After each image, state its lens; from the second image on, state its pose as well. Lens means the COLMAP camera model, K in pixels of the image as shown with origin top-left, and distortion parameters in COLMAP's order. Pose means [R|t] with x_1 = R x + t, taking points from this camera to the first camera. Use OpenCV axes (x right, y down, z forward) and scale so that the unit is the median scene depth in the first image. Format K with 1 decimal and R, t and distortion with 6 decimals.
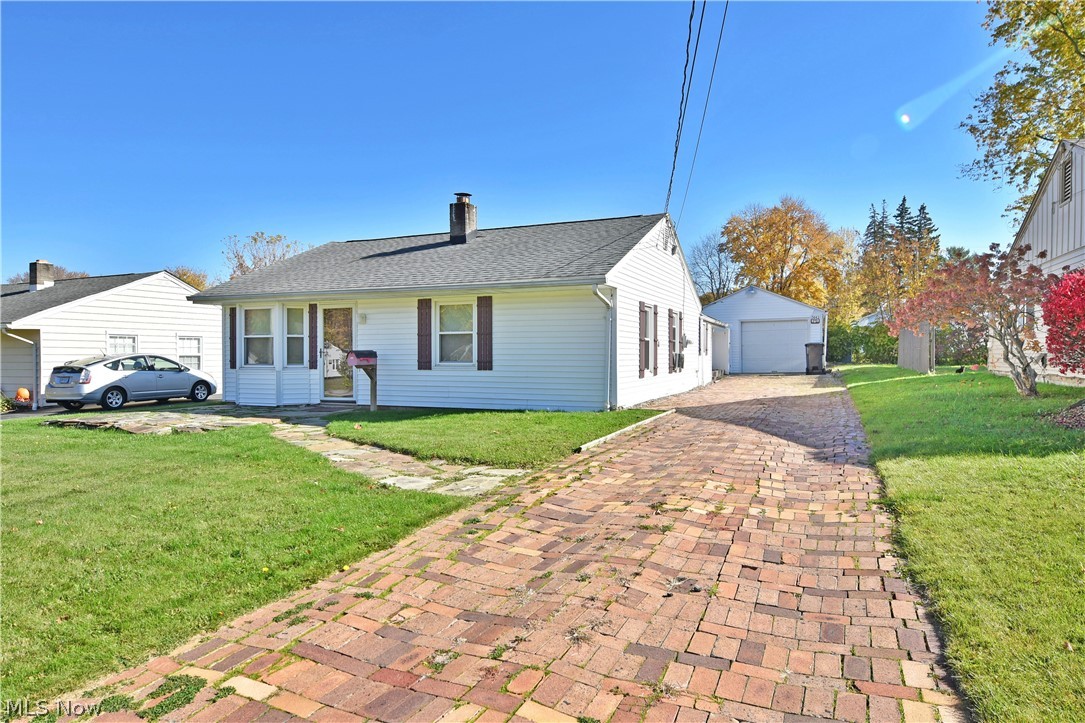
lens RADIAL K [[658.0, 0, 542.0], [0, 658.0, 362.1], [0, 0, 1]] dist [-0.010355, -0.007042]
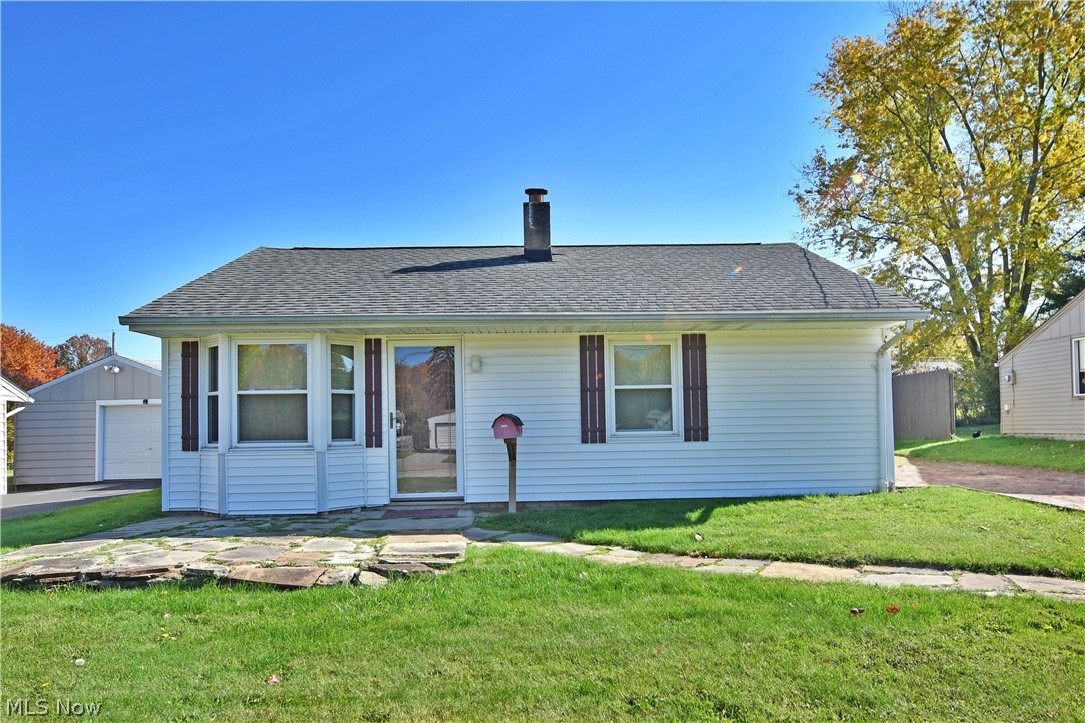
lens RADIAL K [[759.9, 0, 541.1], [0, 759.9, 402.1], [0, 0, 1]] dist [-0.002304, -0.001907]
pose [[0.904303, 0.000872, 0.426890, -0.508756], [0.019594, 0.998859, -0.043547, 0.002619], [-0.426441, 0.047744, 0.903255, 0.311863]]
